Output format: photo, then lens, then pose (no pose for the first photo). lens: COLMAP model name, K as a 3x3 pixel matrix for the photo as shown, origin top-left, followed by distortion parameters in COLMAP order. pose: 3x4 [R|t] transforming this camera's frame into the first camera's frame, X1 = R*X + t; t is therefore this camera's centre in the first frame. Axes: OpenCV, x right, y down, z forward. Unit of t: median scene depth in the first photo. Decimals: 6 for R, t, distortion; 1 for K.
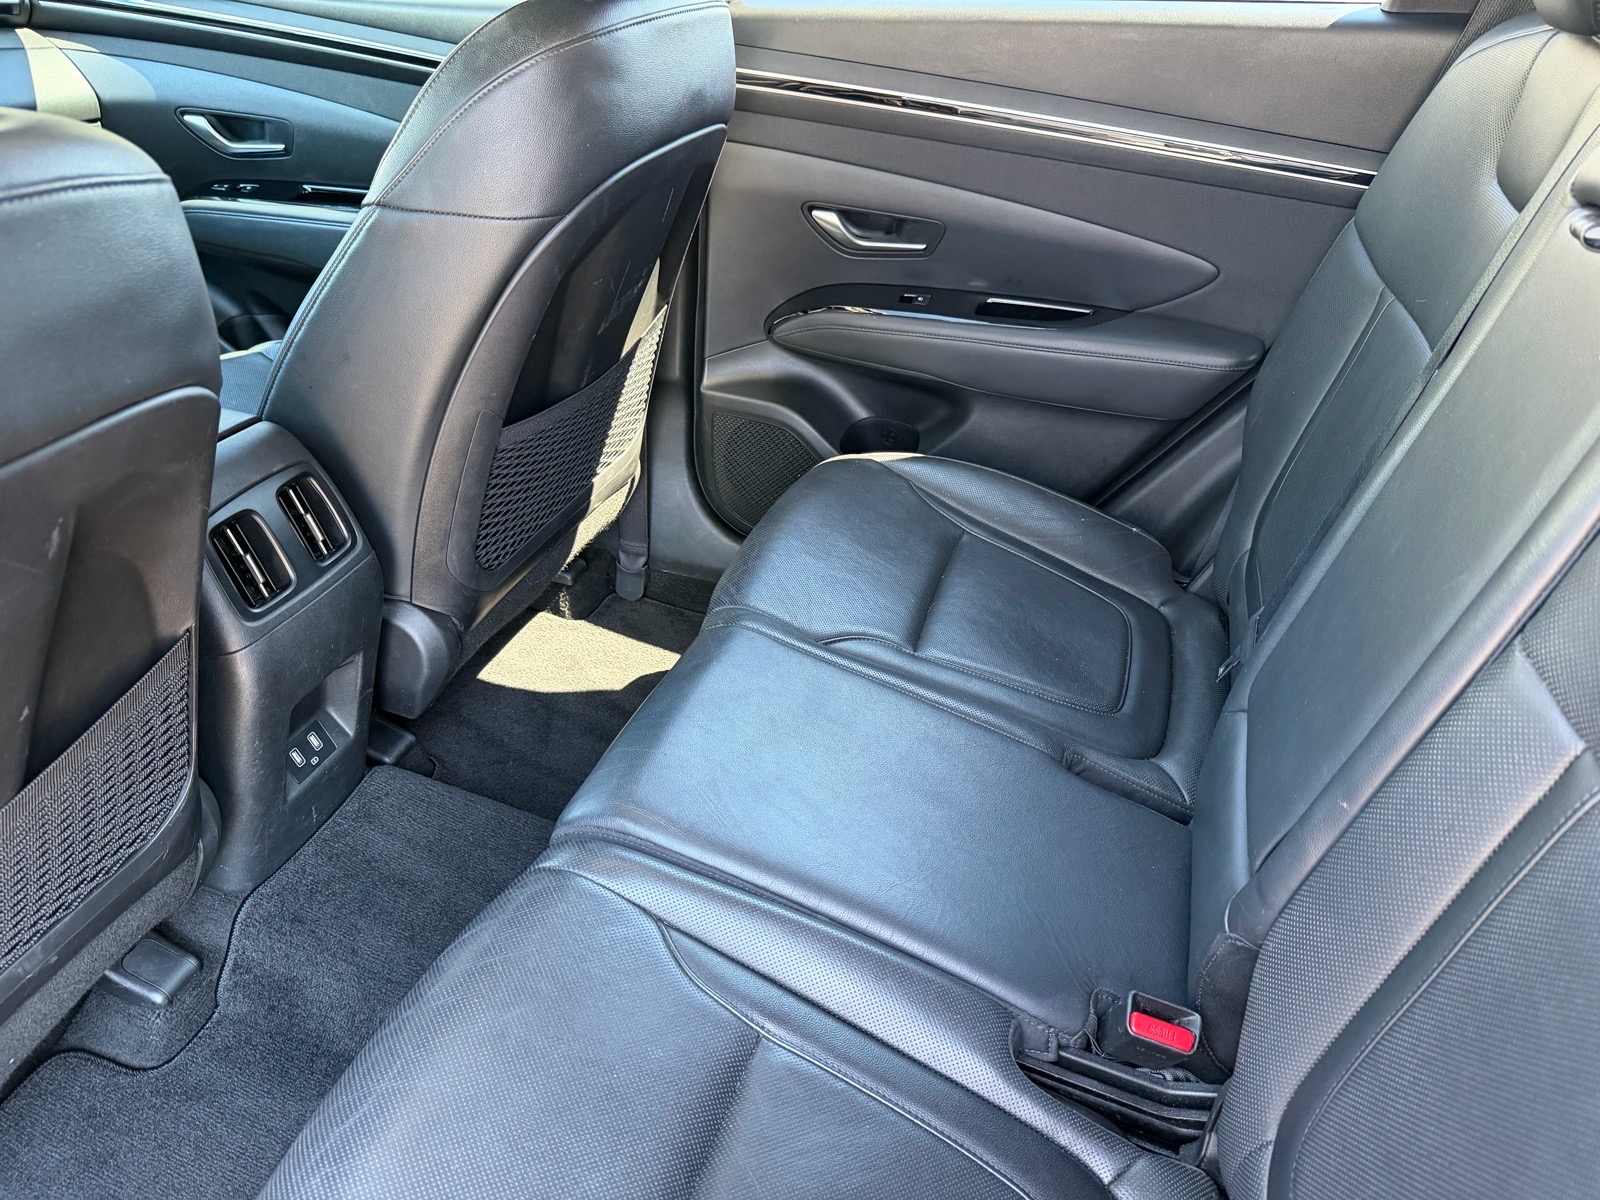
lens RADIAL K [[1144.4, 0, 800.0], [0, 1144.4, 600.0], [0, 0, 1]] dist [0.070823, -0.126408]
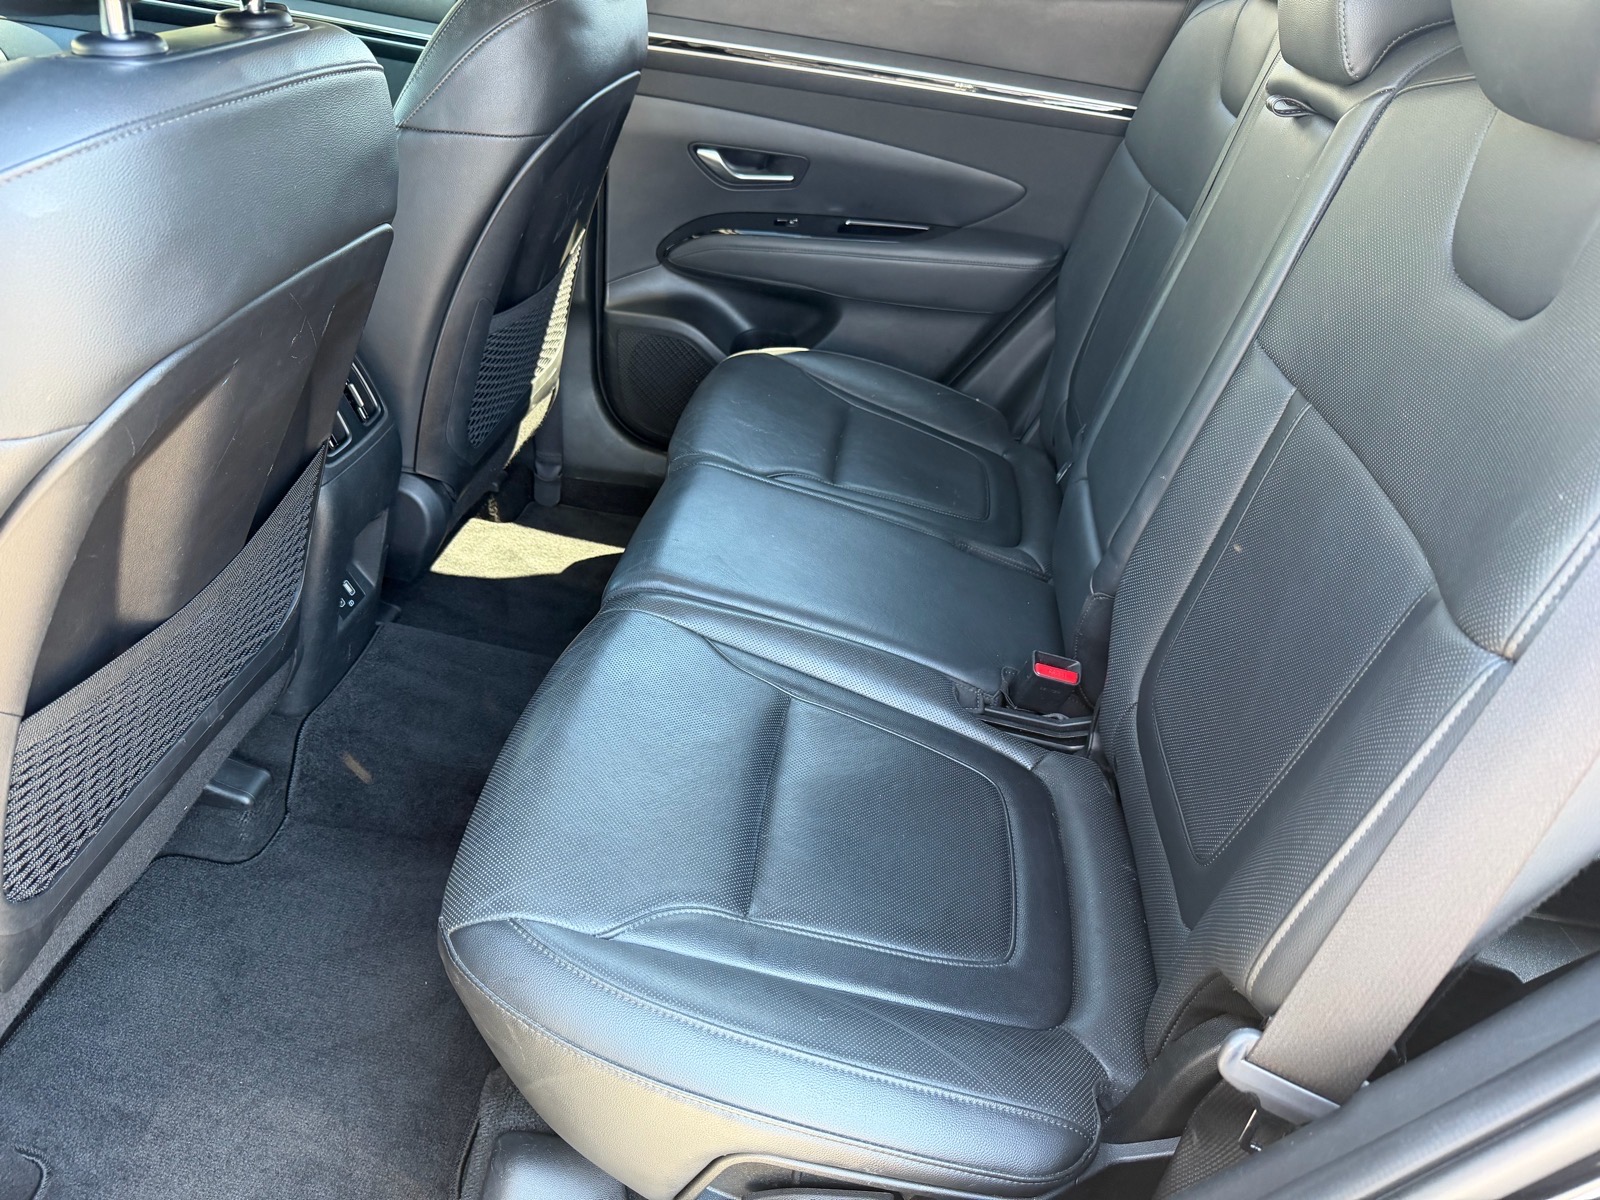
lens RADIAL K [[1185.9, 0, 794.1], [0, 1185.9, 640.7], [0, 0, 1]] dist [0.108512, -0.285970]
pose [[0.980102, -0.084155, 0.179771, -0.172186], [0.081579, 0.996431, 0.021690, 0.164818], [-0.180954, -0.006593, 0.983469, -0.265699]]
